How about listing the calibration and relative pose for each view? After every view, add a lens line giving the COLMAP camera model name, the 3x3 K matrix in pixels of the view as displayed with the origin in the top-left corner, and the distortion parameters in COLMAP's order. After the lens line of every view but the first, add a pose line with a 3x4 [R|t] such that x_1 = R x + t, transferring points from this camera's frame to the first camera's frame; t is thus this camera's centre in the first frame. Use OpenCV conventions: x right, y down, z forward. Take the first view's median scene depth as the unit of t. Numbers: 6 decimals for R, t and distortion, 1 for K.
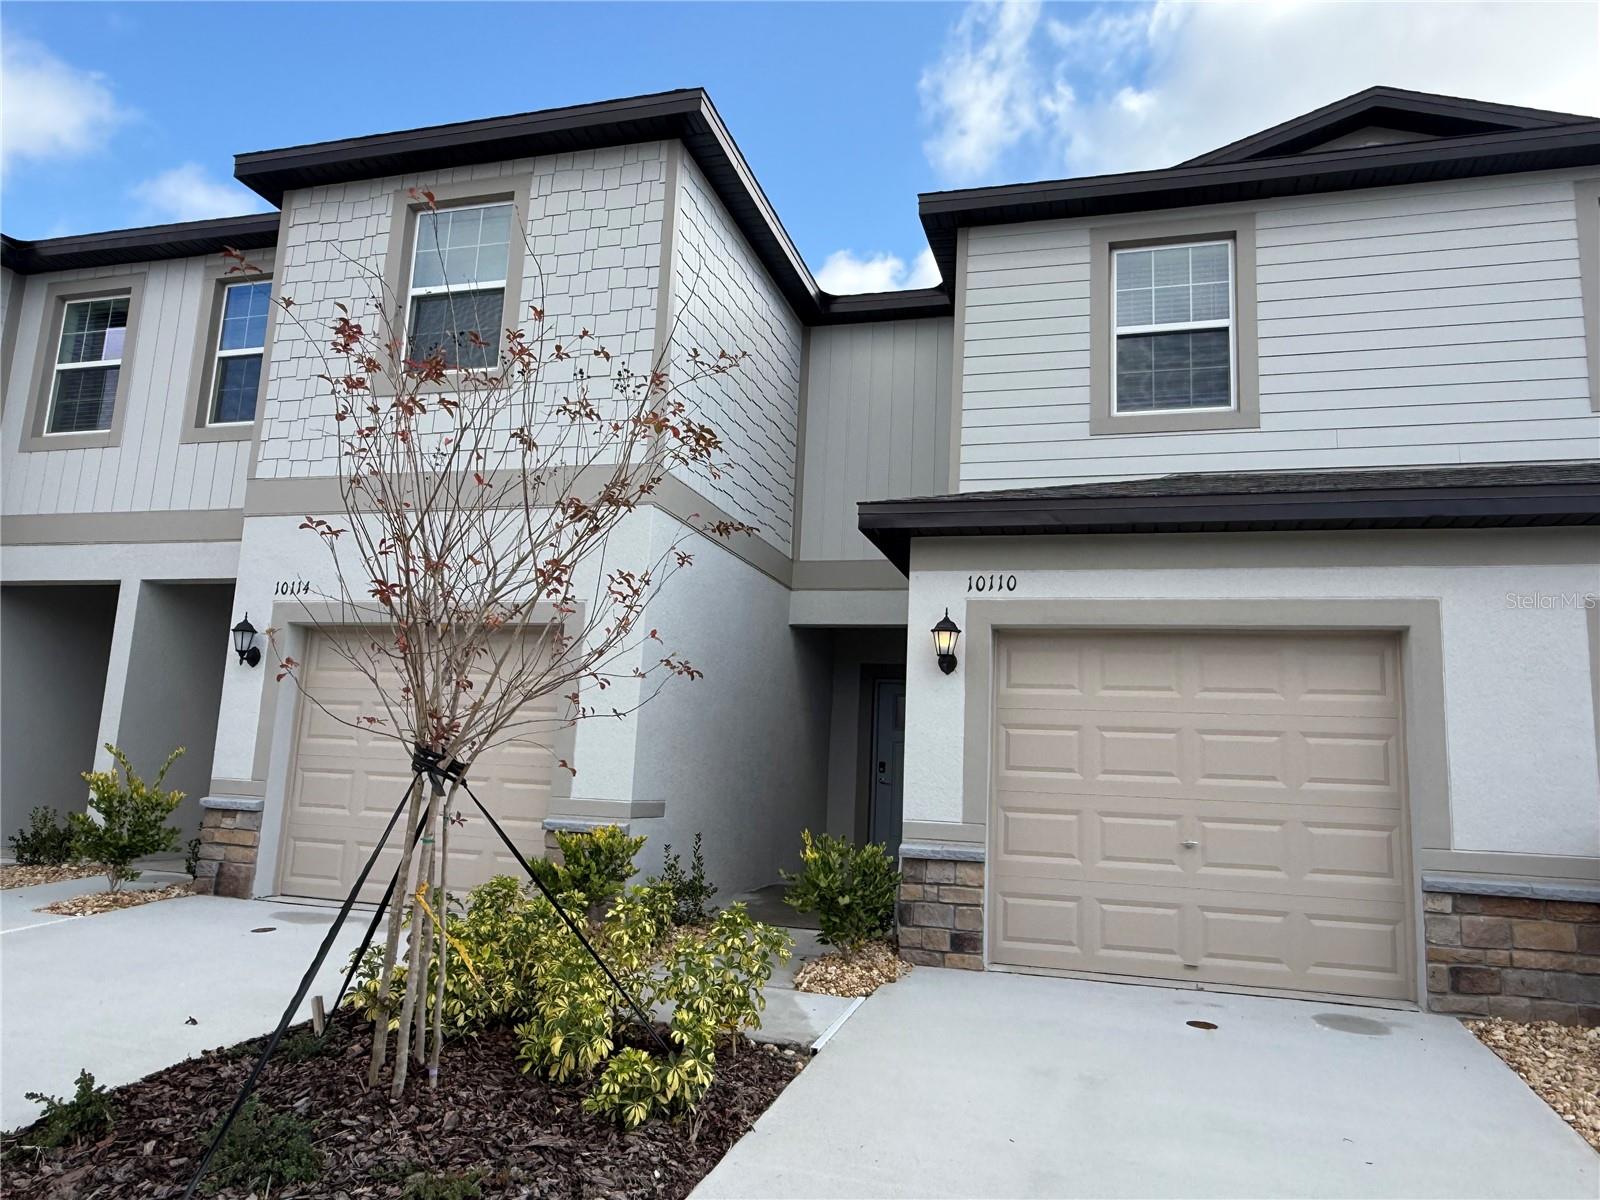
lens RADIAL K [[1082.5, 0, 800.7], [0, 1082.5, 607.8], [0, 0, 1]] dist [0.004284, 0.000649]
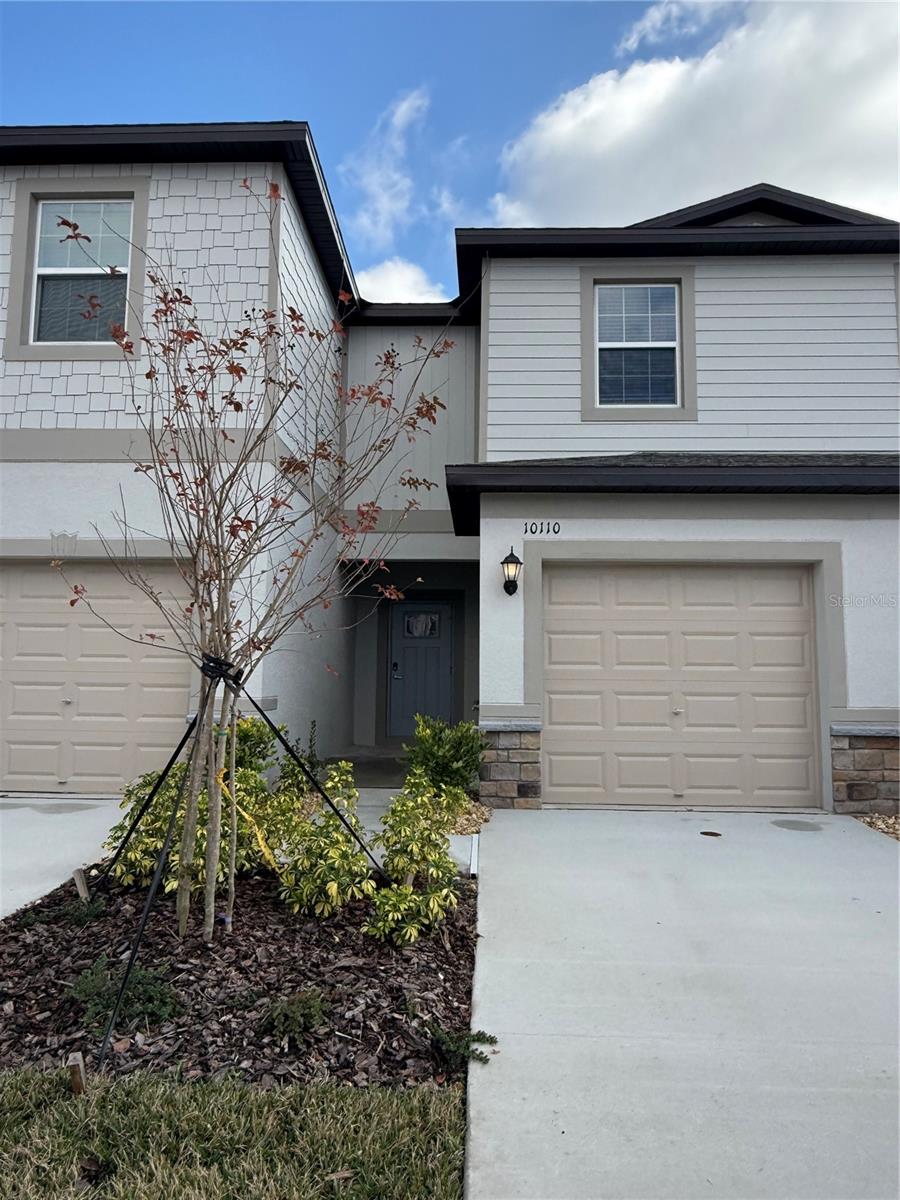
lens RADIAL K [[811.9, 0, 449.4], [0, 811.9, 596.1], [0, 0, 1]] dist [0.004284, 0.000649]
pose [[0.970231, -0.009356, 0.242001, -0.188218], [-0.005044, 0.998256, 0.058819, 0.003222], [-0.242130, -0.058289, 0.968491, 0.038581]]
